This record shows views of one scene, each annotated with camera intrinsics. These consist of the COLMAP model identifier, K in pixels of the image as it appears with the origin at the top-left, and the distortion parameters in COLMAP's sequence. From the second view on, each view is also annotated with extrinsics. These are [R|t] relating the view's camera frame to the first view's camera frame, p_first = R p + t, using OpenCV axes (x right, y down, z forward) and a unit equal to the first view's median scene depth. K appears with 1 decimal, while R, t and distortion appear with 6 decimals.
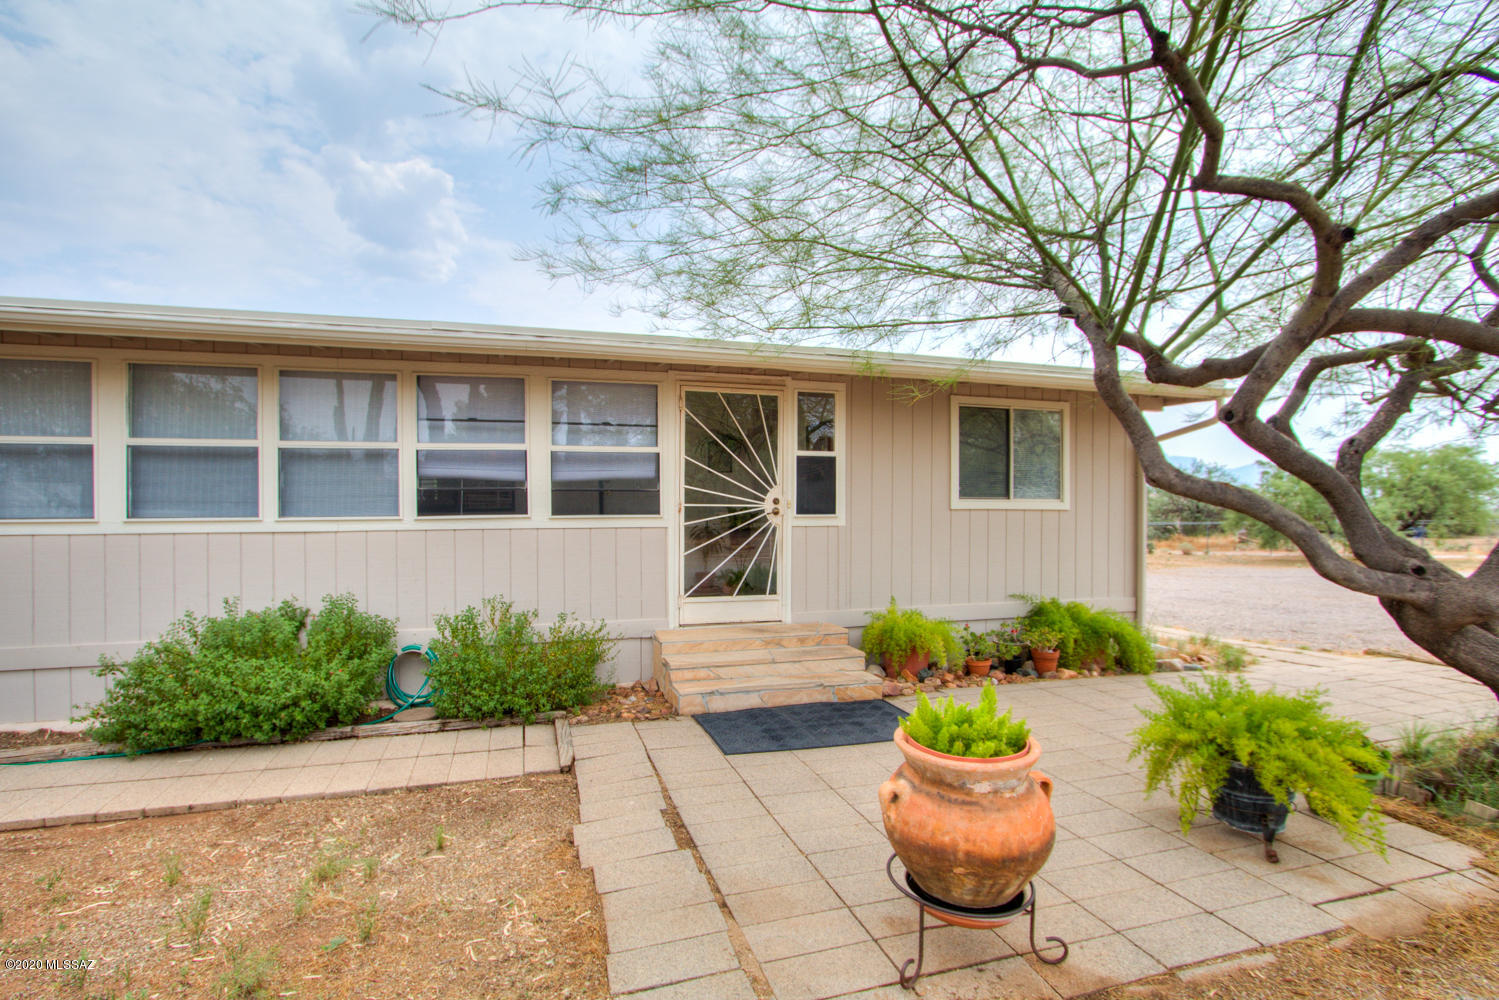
lens RADIAL K [[683.2, 0, 735.8], [0, 683.2, 511.5], [0, 0, 1]] dist [-0.016172, 0.001838]
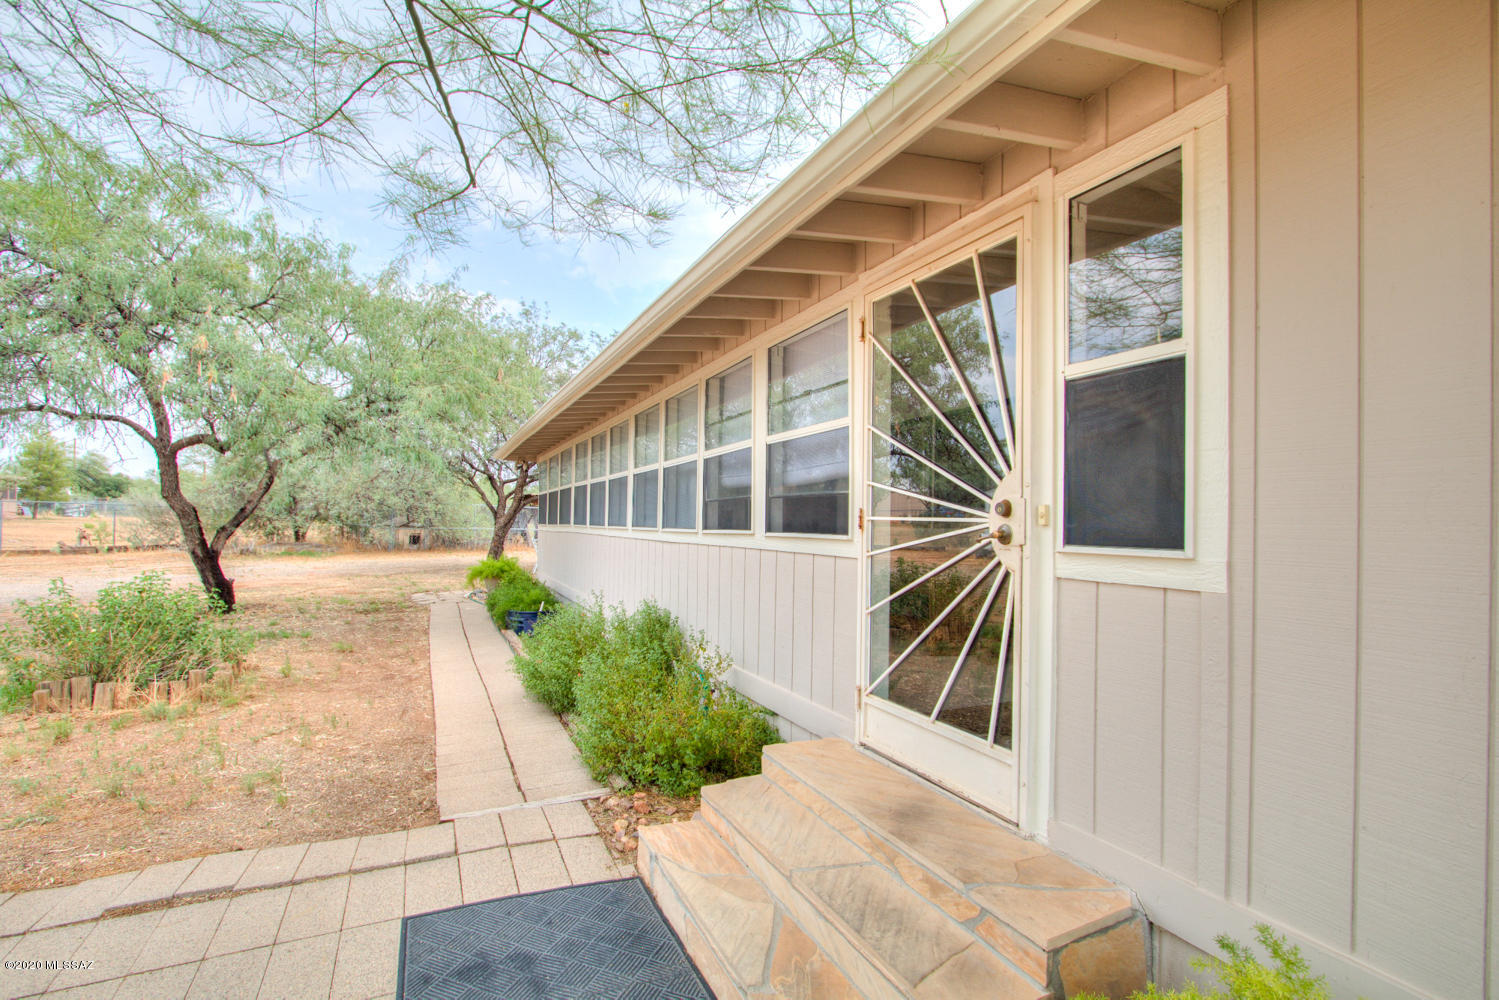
lens RADIAL K [[702.1, 0, 749.3], [0, 702.1, 527.3], [0, 0, 1]] dist [0.000498, 0.000502]
pose [[0.161140, 0.005116, -0.986918, 0.435464], [-0.035260, 0.999378, -0.000576, 0.000908], [0.986302, 0.034892, 0.161220, 0.798690]]
